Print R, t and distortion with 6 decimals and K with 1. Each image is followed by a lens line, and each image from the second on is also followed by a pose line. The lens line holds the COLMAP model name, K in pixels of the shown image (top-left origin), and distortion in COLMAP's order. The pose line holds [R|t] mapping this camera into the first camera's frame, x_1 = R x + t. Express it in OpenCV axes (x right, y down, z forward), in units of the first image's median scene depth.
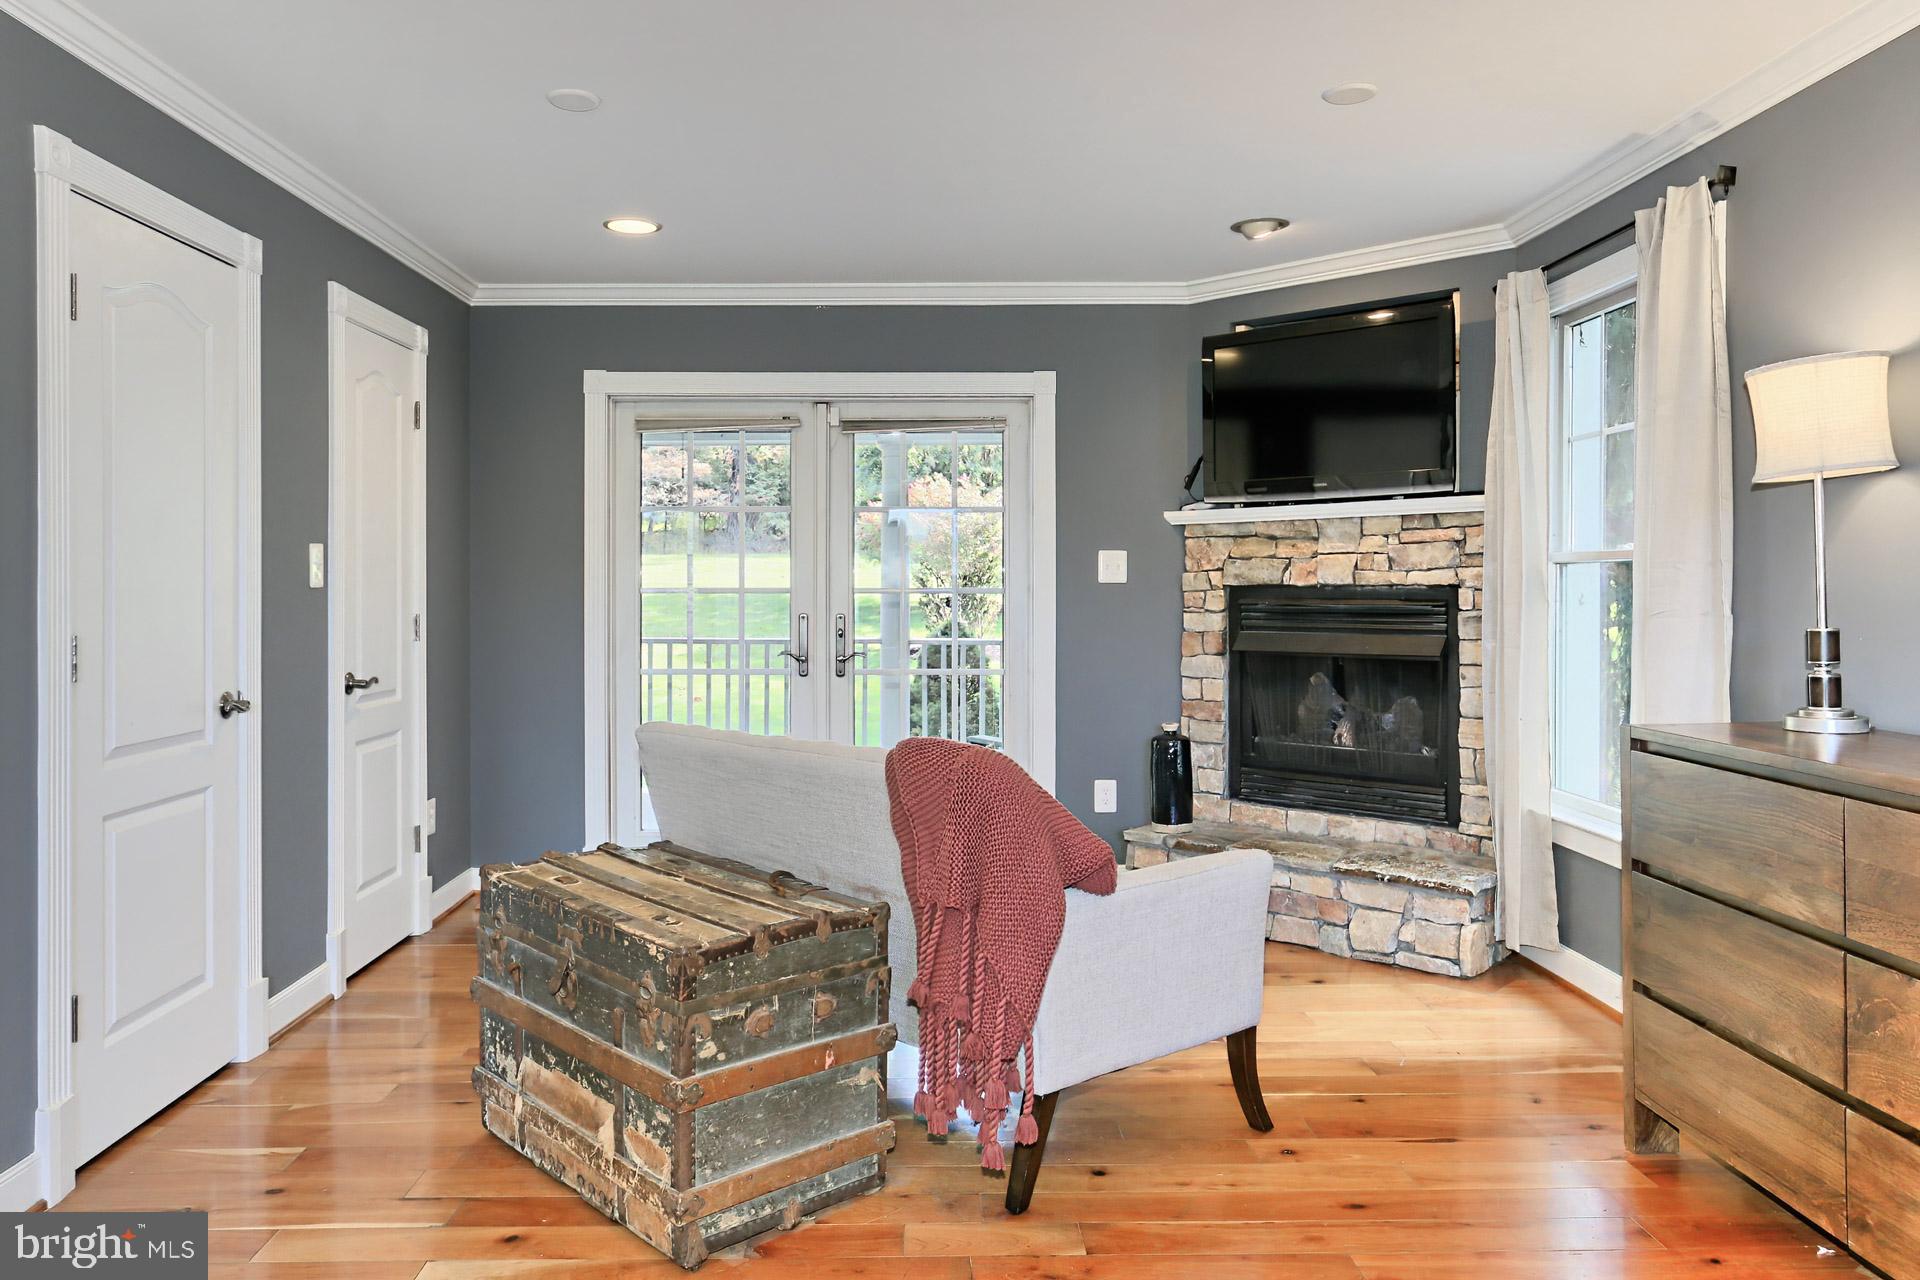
lens RADIAL K [[1247.4, 0, 954.4], [0, 1247.4, 619.7], [0, 0, 1]] dist [-0.037386, 0.046245]
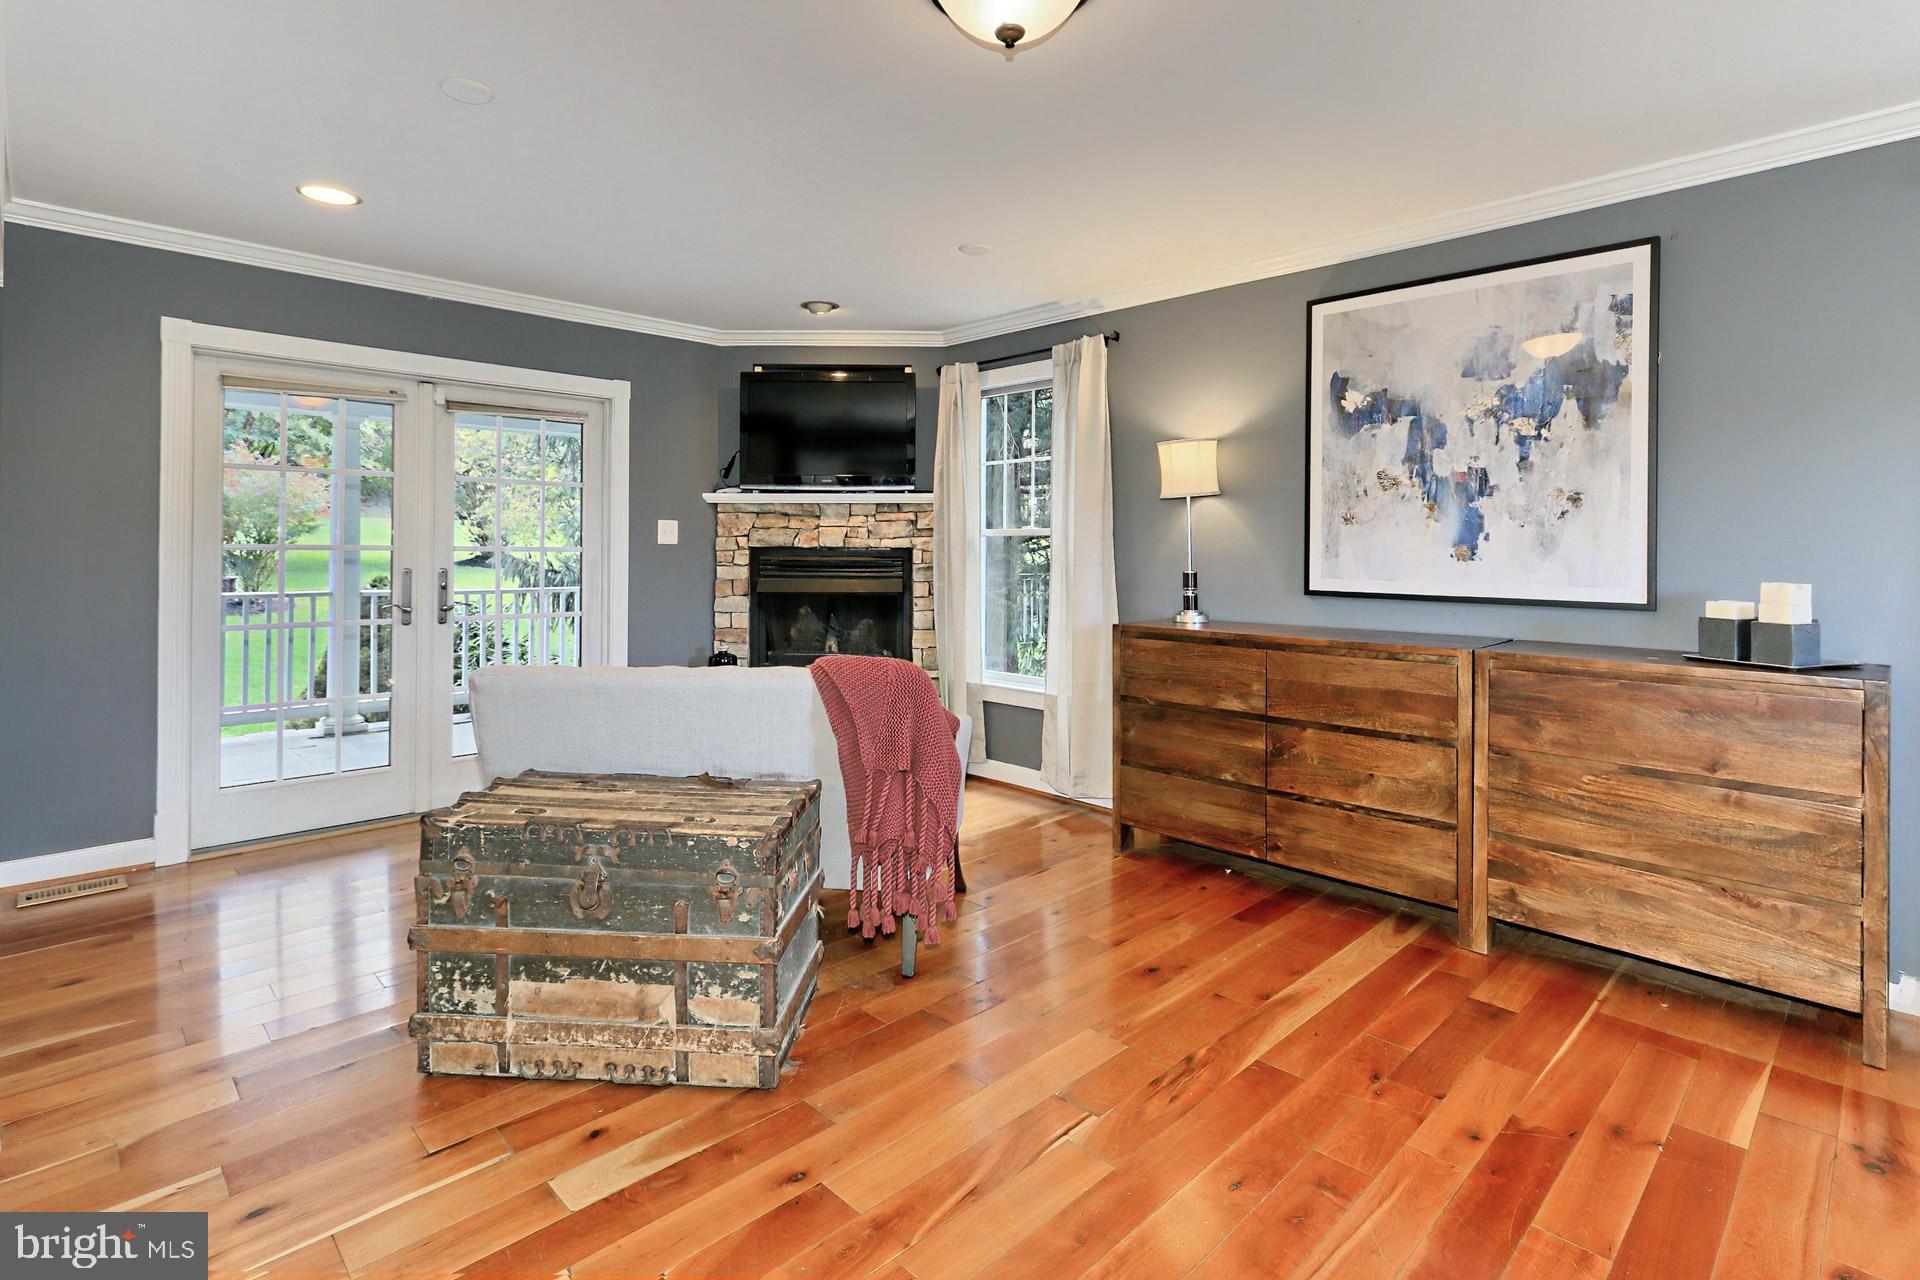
lens RADIAL K [[902.7, 0, 916.8], [0, 902.7, 560.5], [0, 0, 1]] dist [-0.002184, 0.000612]
pose [[0.751199, -0.001104, 0.660075, -0.368347], [0.009108, 0.999921, -0.008692, -0.001281], [-0.660013, 0.012542, 0.751150, 0.109096]]
